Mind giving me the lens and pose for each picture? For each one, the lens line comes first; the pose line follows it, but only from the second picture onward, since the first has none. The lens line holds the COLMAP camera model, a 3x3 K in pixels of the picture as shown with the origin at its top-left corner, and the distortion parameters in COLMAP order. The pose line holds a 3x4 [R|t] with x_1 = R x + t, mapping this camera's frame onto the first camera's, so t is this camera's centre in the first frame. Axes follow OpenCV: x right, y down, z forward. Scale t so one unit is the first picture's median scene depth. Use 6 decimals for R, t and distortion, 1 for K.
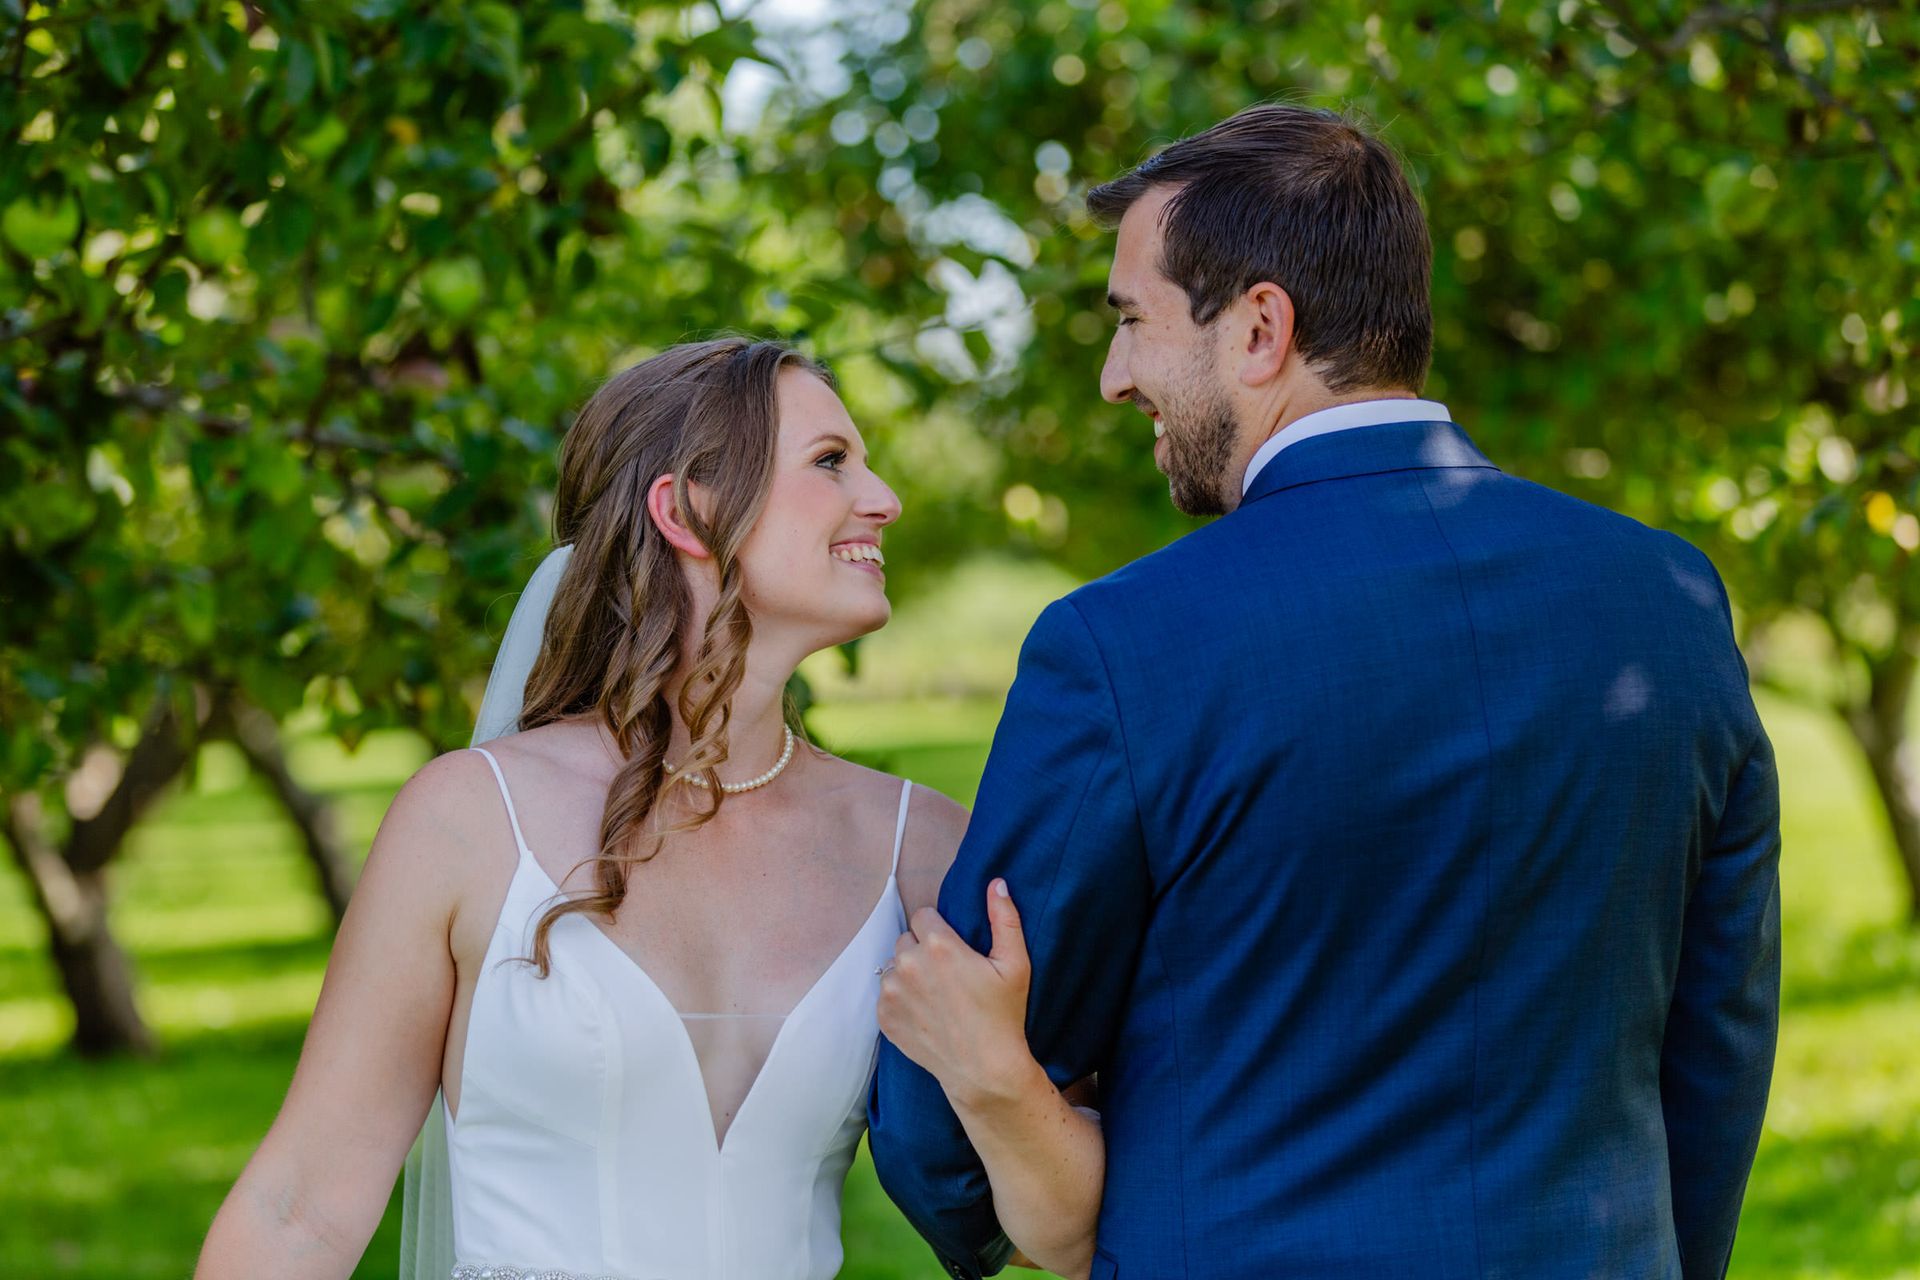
lens RADIAL K [[4975.5, 0, 959.2], [0, 4975.5, 640.5], [0, 0, 1]] dist [-0.105174, 0.000000]
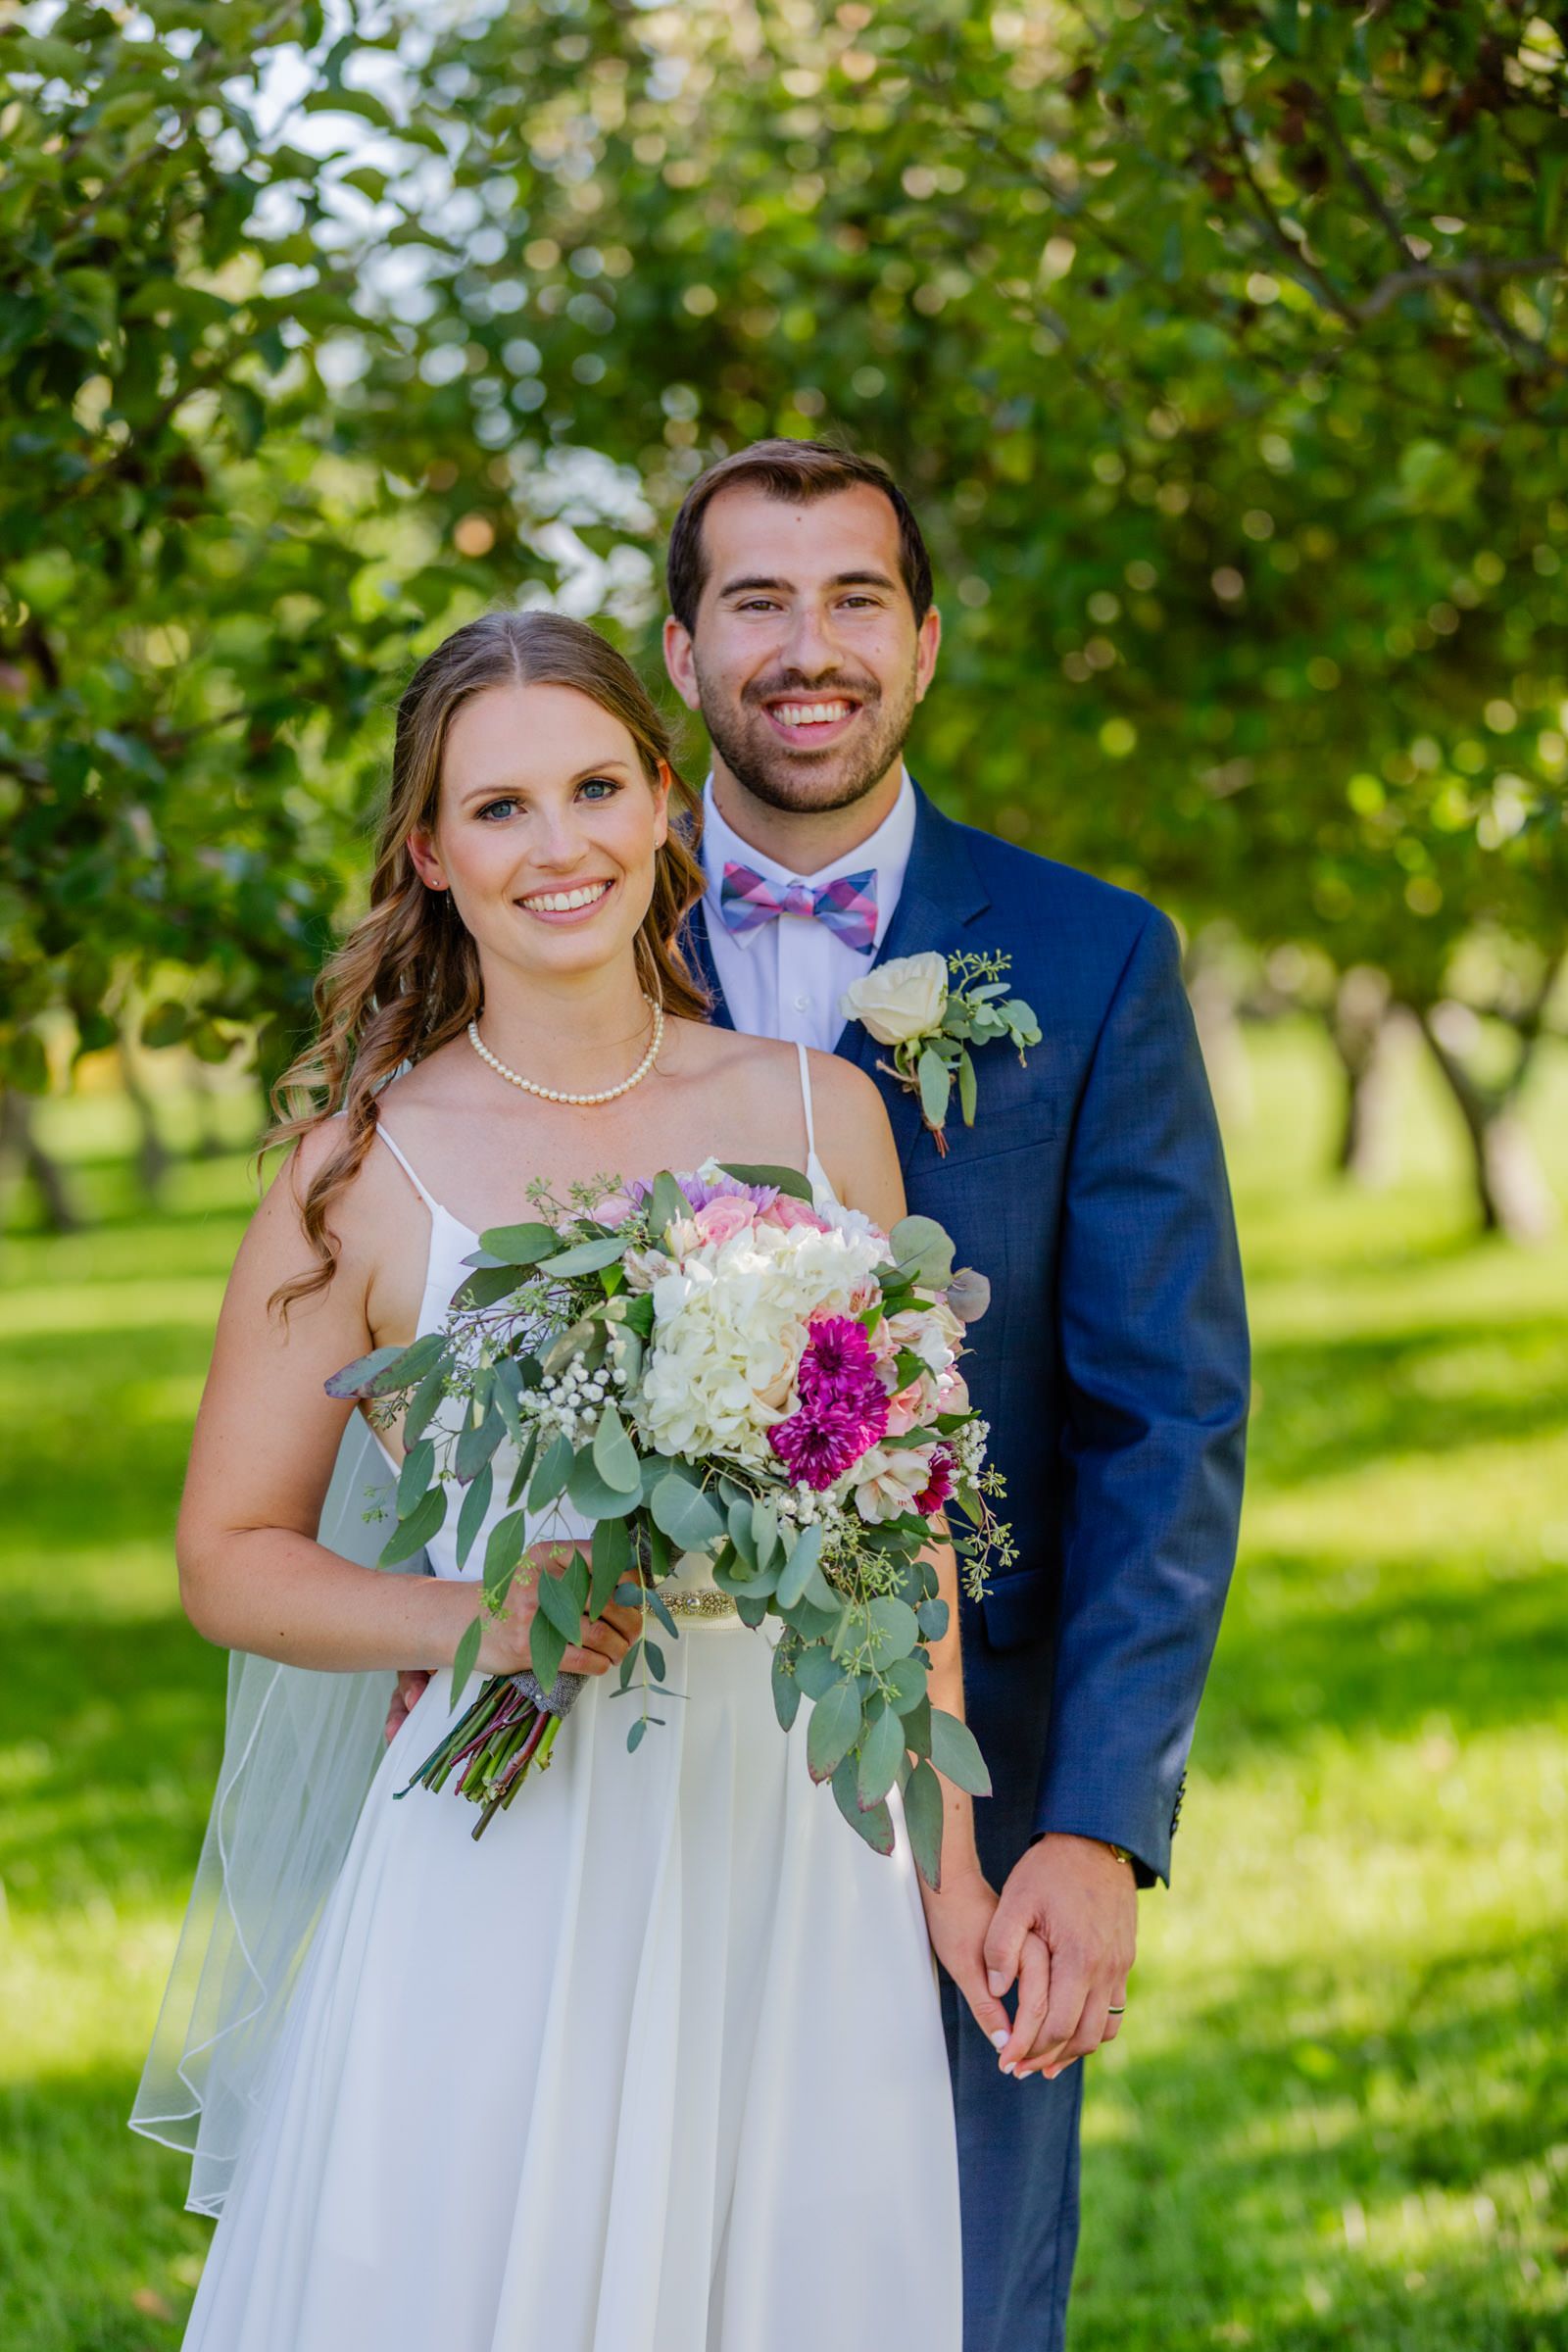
lens RADIAL K [[6617.5, 0, 781.2], [0, 6617.5, 1178.2], [0, 0, 1]] dist [0.384086, 0.000000]
pose [[0.999327, -0.000621, 0.036667, -0.006379], [-0.000502, 0.999531, 0.030603, 0.000794], [-0.036669, -0.030601, 0.998859, -0.155902]]
